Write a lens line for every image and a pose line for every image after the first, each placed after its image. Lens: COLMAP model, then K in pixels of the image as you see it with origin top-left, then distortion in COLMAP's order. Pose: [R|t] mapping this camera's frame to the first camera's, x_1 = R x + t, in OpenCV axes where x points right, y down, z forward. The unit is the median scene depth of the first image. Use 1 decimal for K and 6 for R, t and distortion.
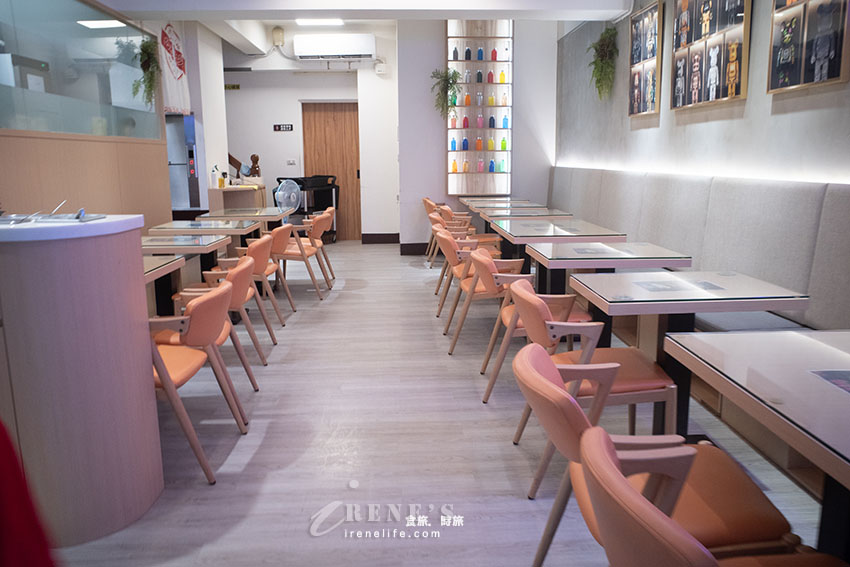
lens RADIAL K [[676.7, 0, 427.1], [0, 676.7, 279.6], [0, 0, 1]] dist [-0.012053, -0.001694]
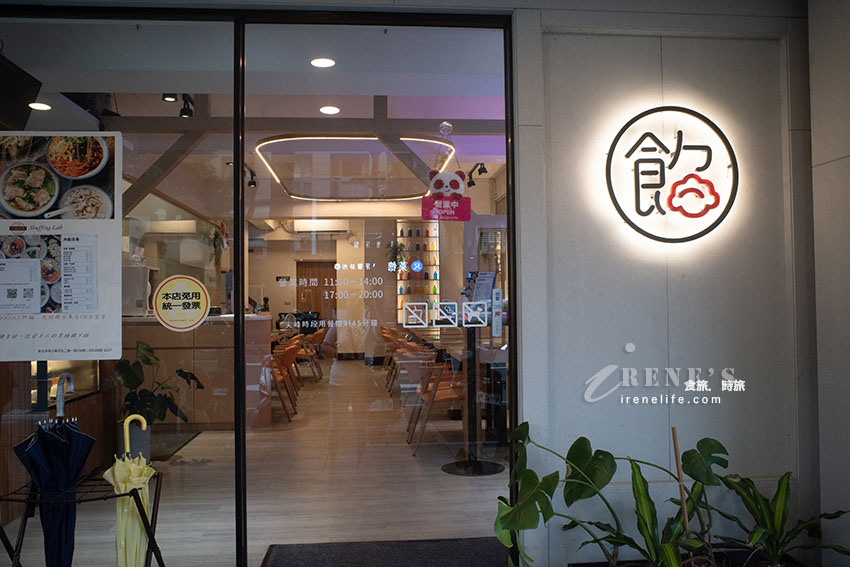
lens RADIAL K [[676.7, 0, 424.3], [0, 676.7, 282.0], [0, 0, 1]] dist [-0.012053, -0.001694]
pose [[0.998906, 0.000083, 0.046754, 0.020181], [0.009558, 0.978518, -0.205939, 0.091610], [-0.045767, 0.206160, 0.977447, -0.471564]]
